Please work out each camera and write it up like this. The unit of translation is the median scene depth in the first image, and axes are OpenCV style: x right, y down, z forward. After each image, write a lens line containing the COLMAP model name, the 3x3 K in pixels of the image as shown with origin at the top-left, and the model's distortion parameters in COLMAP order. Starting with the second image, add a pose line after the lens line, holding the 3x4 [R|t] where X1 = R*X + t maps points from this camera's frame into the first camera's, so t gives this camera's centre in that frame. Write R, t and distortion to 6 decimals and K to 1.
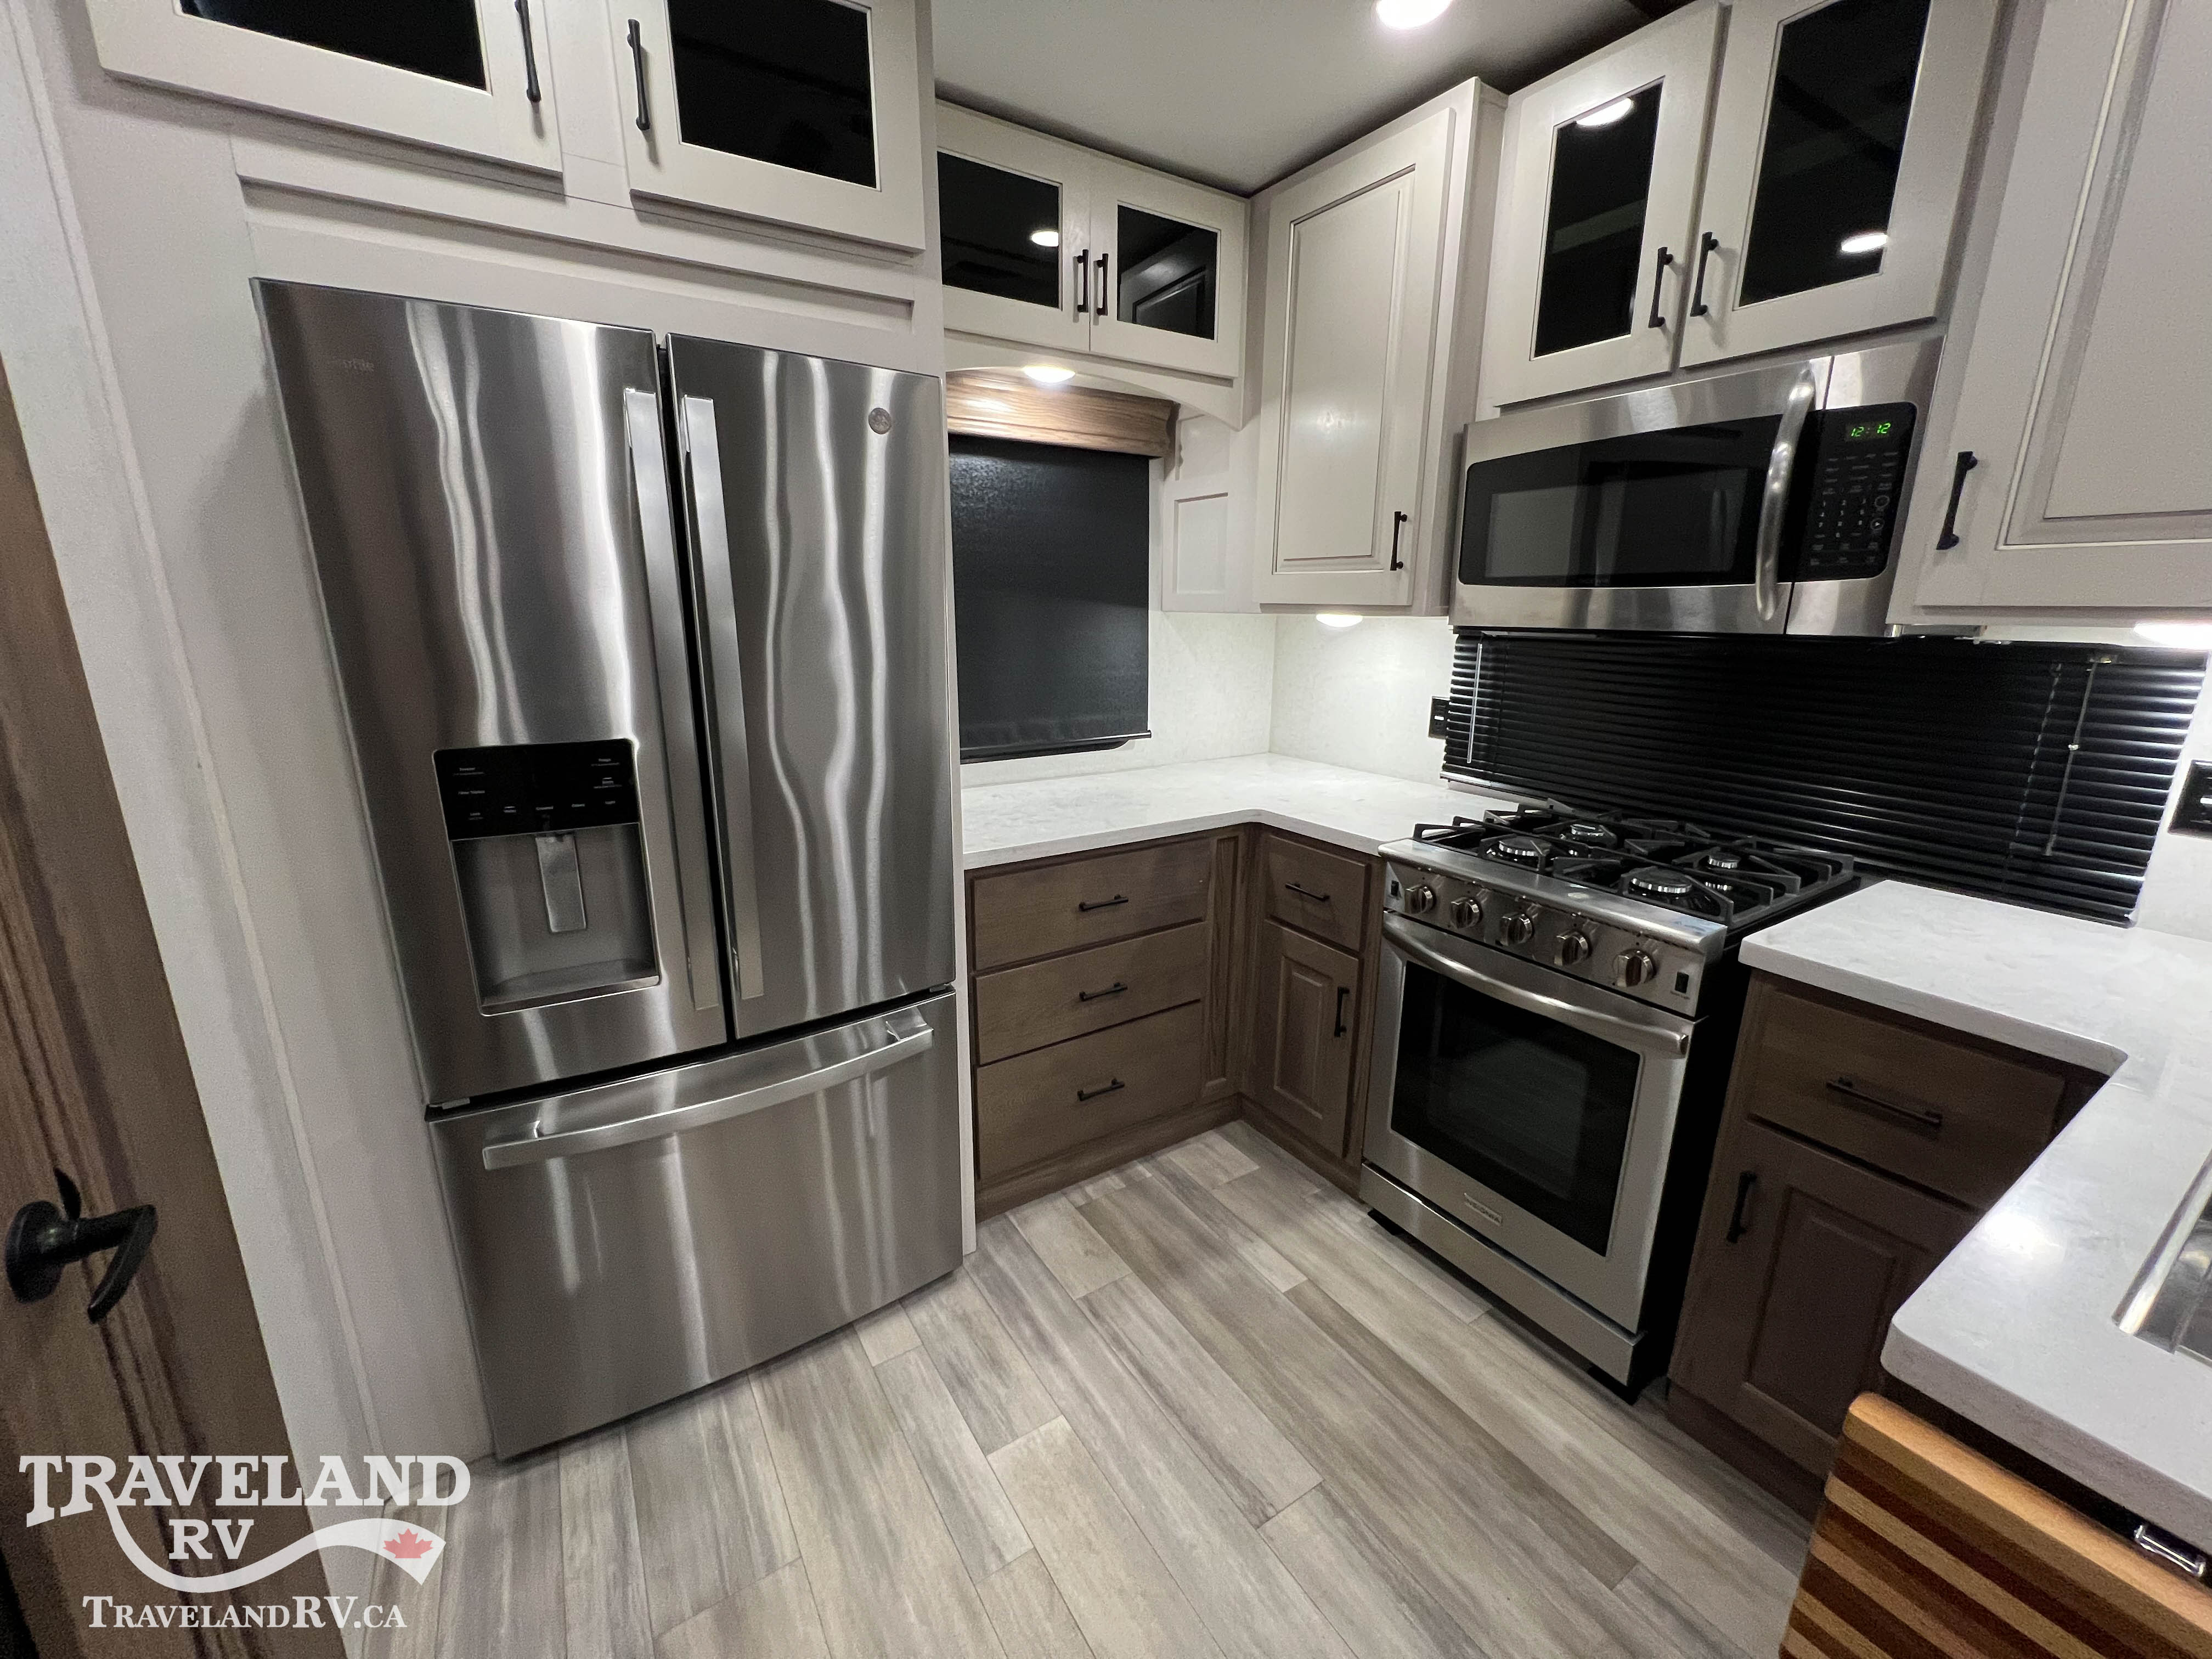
lens RADIAL K [[884.9, 0, 1095.9], [0, 884.9, 828.1], [0, 0, 1]] dist [-0.000523, 0.000156]
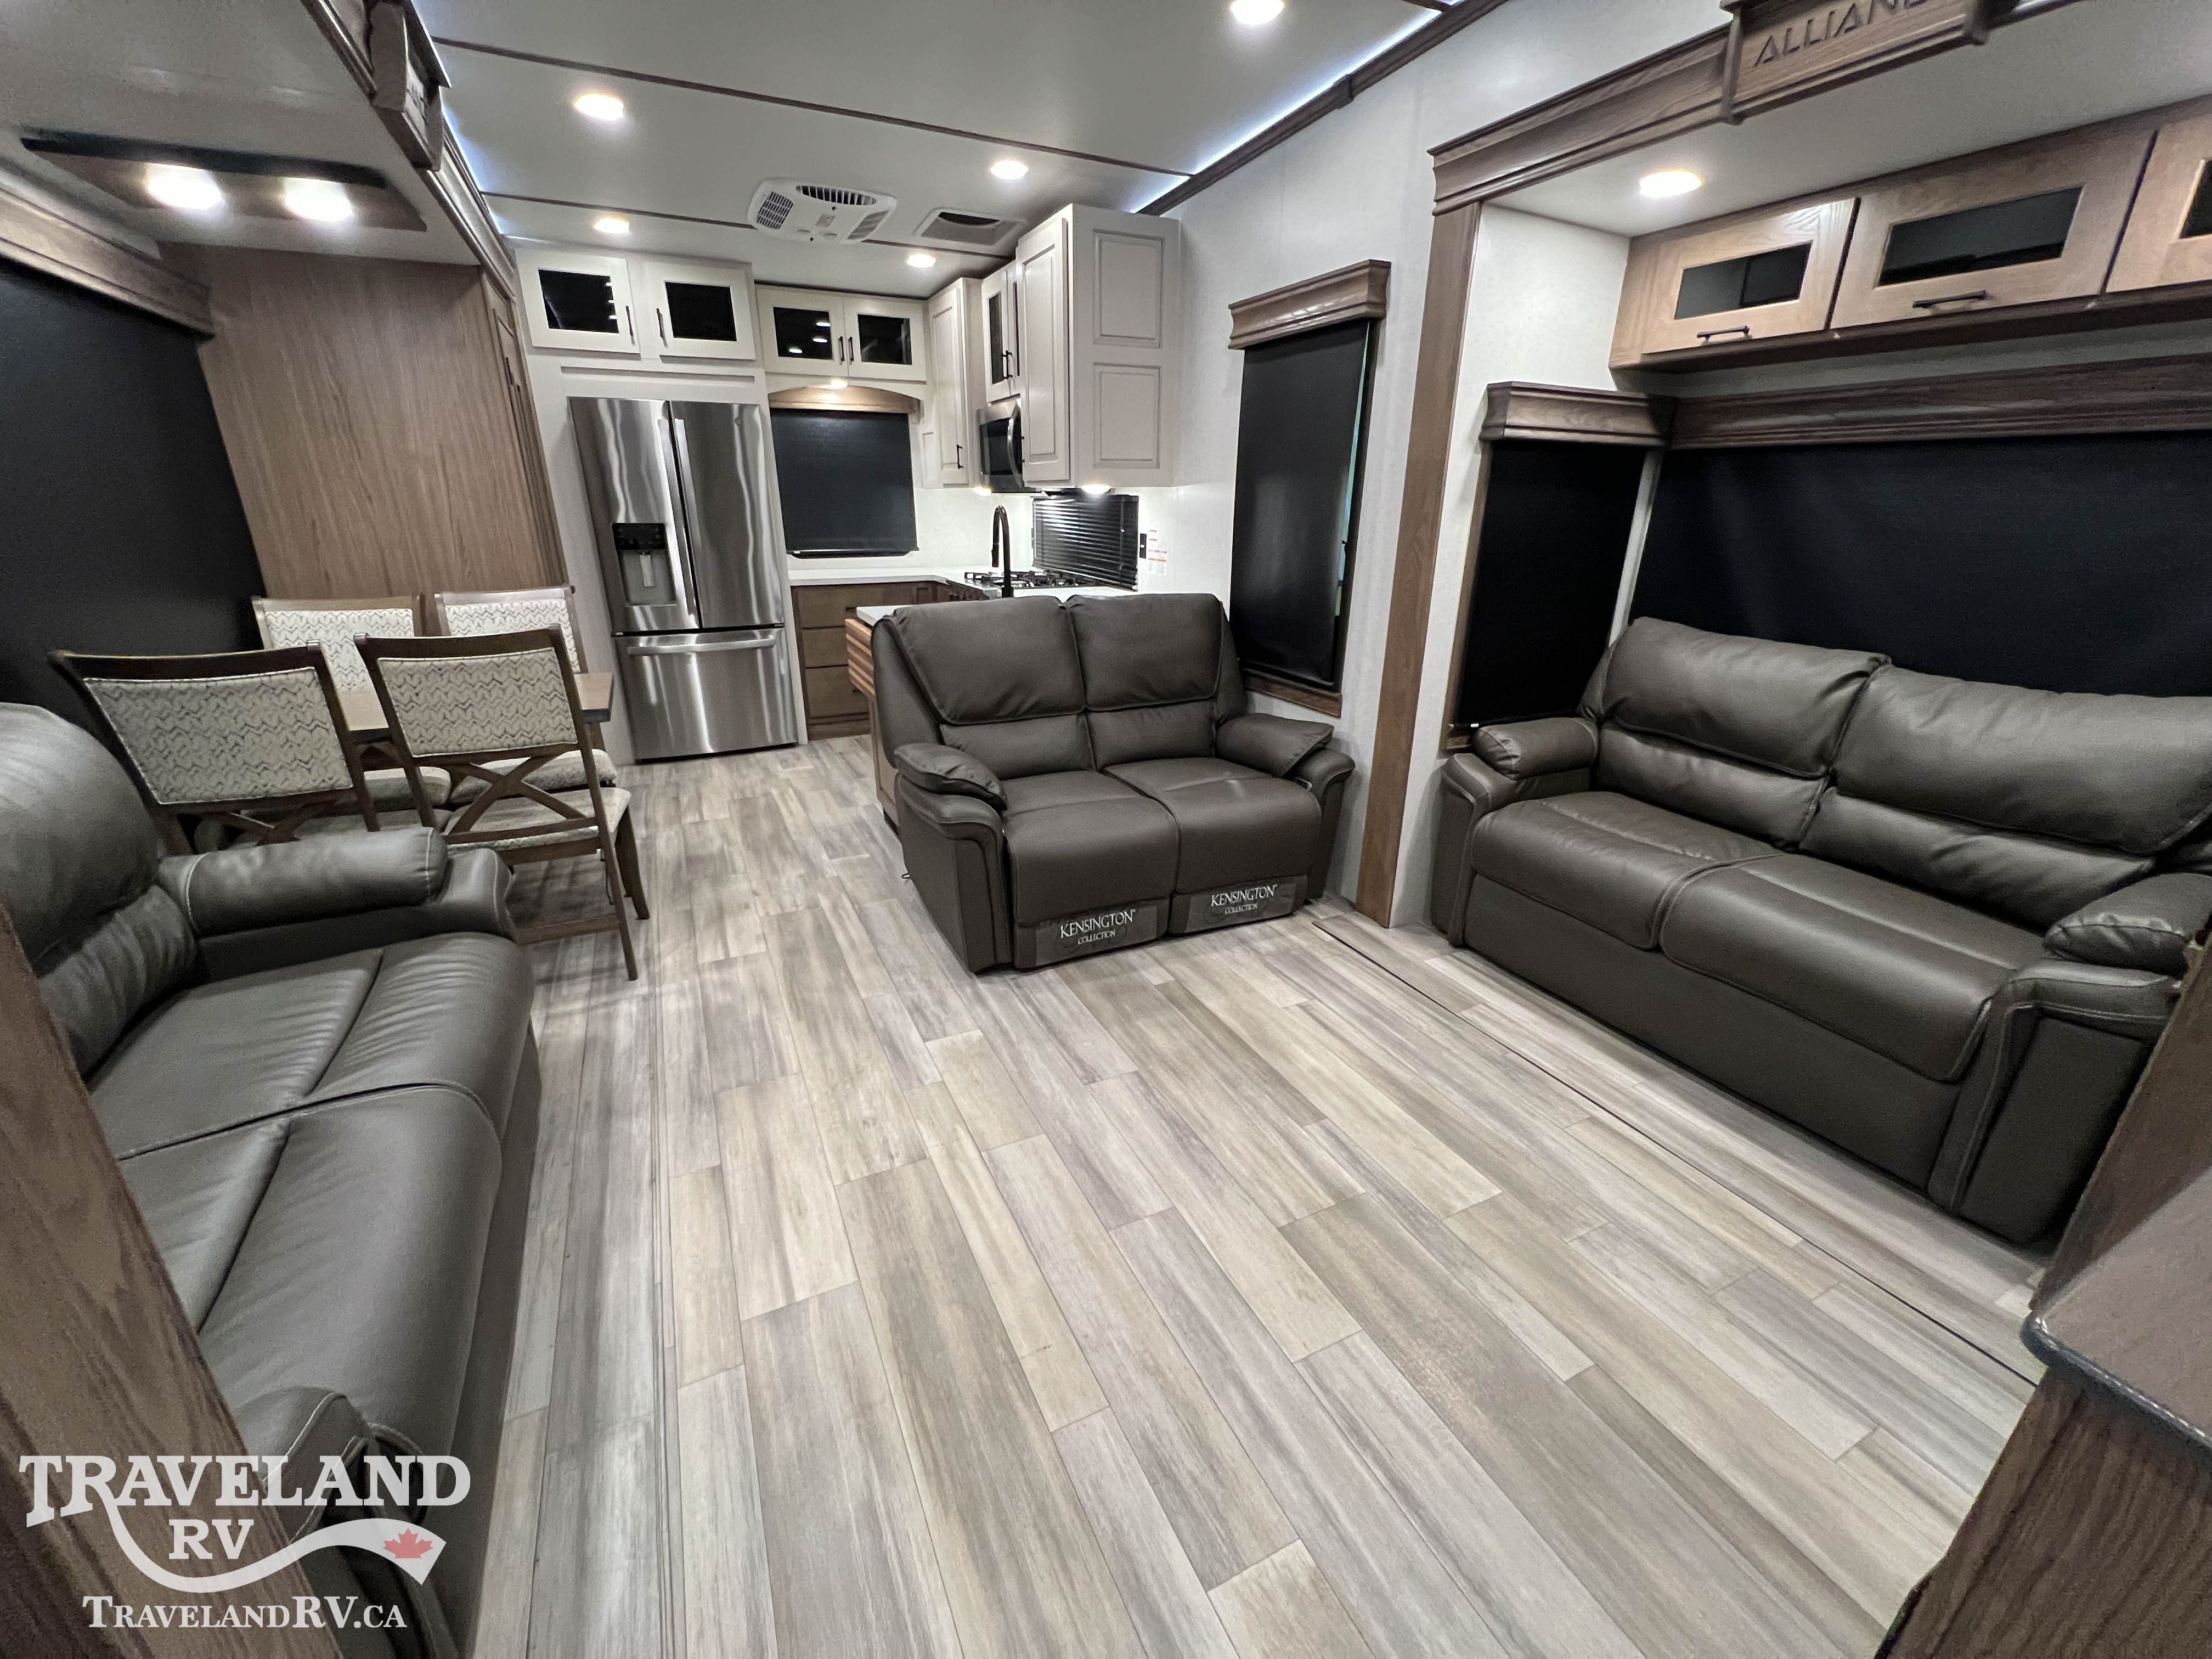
lens RADIAL K [[884.9, 0, 1101.0], [0, 884.9, 823.2], [0, 0, 1]] dist [-0.000523, 0.000156]
pose [[0.993632, 0.037424, -0.106277, 1.037850], [-0.025961, 0.993892, 0.107260, 0.427905], [0.109642, -0.103818, 0.988535, -1.541171]]
